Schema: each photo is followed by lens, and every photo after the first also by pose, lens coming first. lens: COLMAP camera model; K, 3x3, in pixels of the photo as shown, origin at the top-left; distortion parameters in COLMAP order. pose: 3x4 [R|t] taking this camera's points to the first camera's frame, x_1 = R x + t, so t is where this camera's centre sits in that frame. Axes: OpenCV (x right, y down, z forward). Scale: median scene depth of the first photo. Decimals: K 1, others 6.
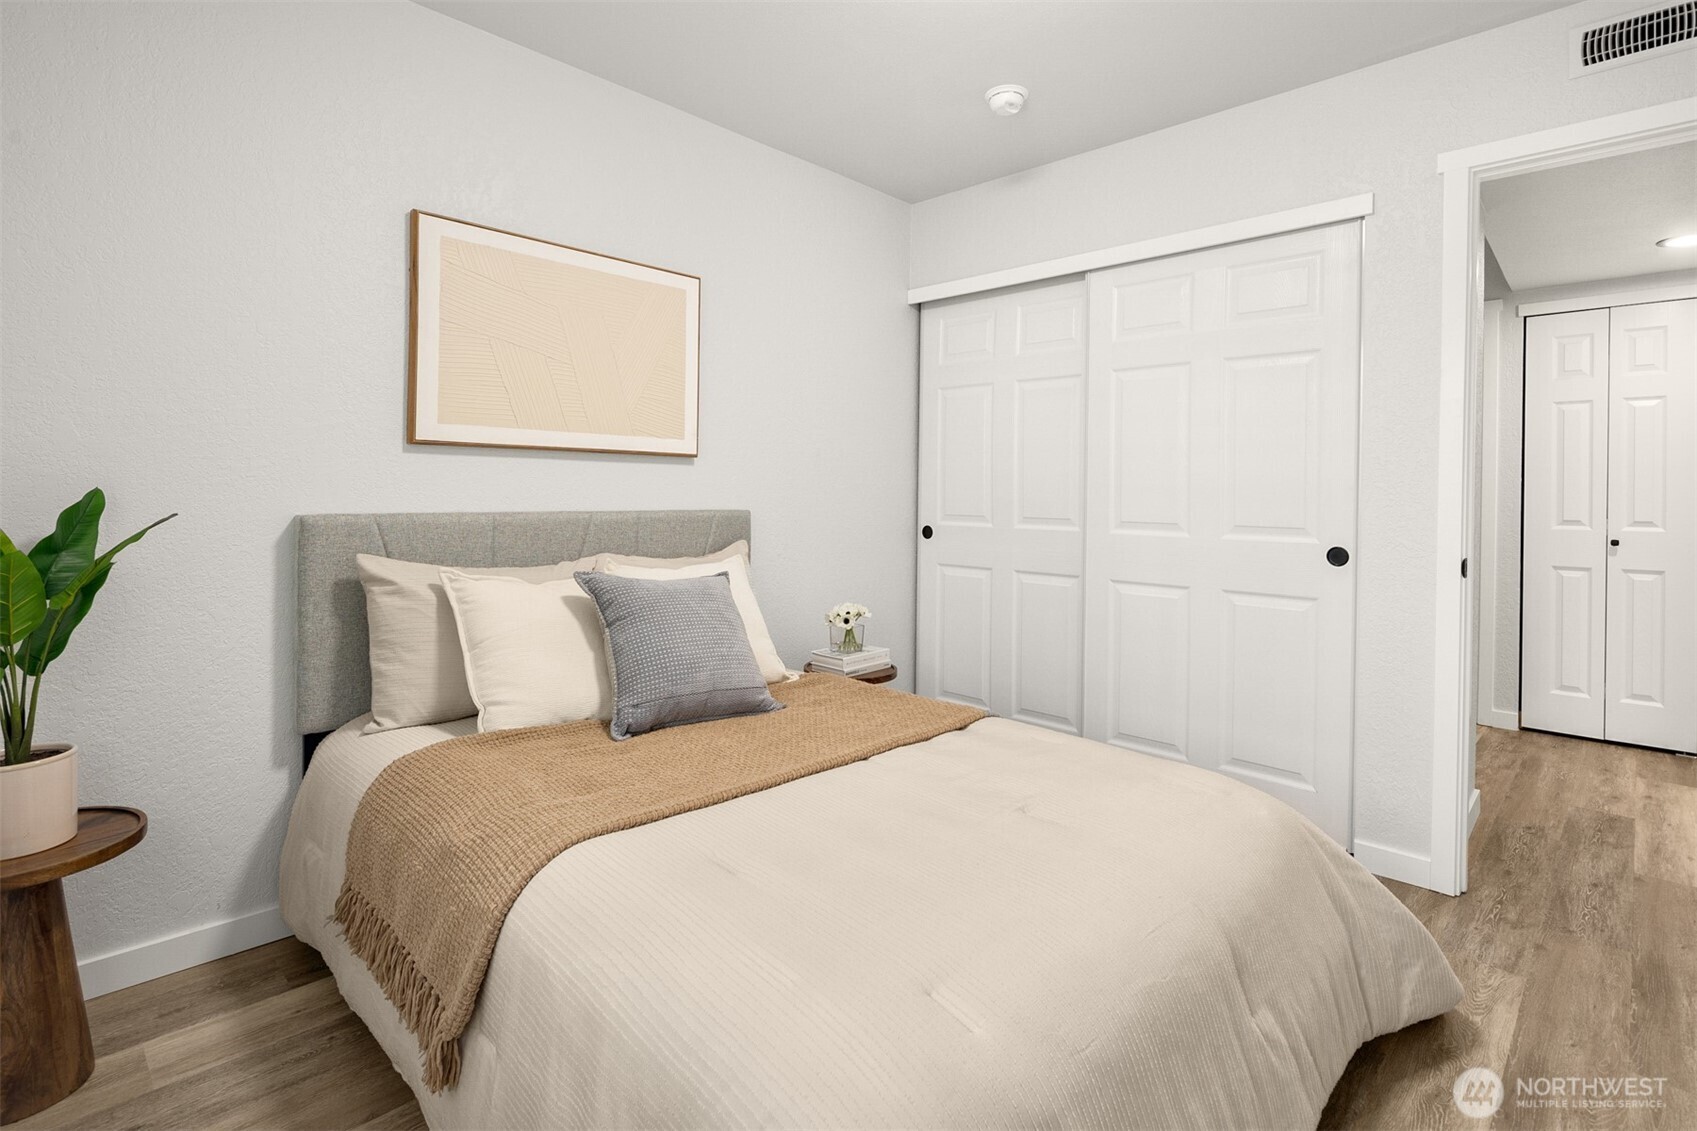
lens RADIAL K [[836.0, 0, 851.7], [0, 836.0, 496.4], [0, 0, 1]] dist [-0.002947, -0.000434]
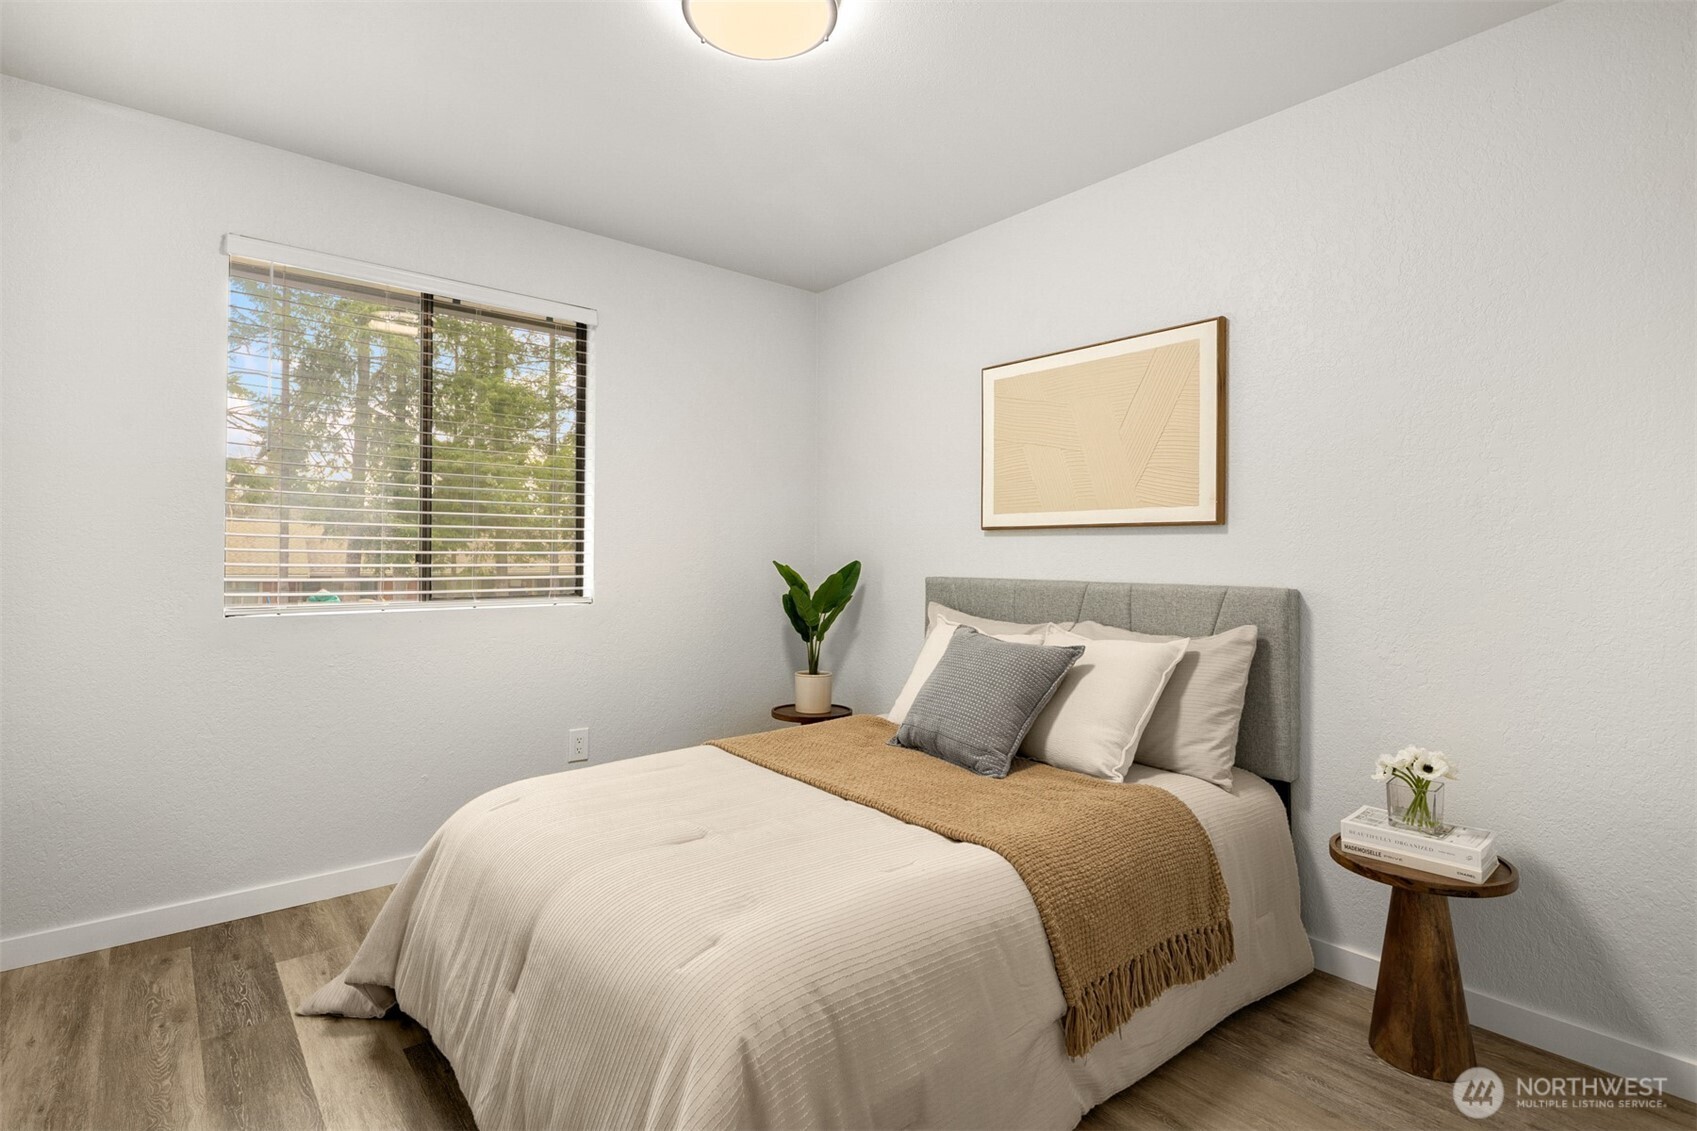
lens RADIAL K [[800.3, 0, 848.5], [0, 800.3, 565.5], [0, 0, 1]] dist [-0.000111, -0.024001]
pose [[-0.095830, -0.006531, -0.995376, 0.738544], [-0.024308, 0.999696, -0.004219, 0.008485], [0.995101, 0.023791, -0.095959, 0.762214]]
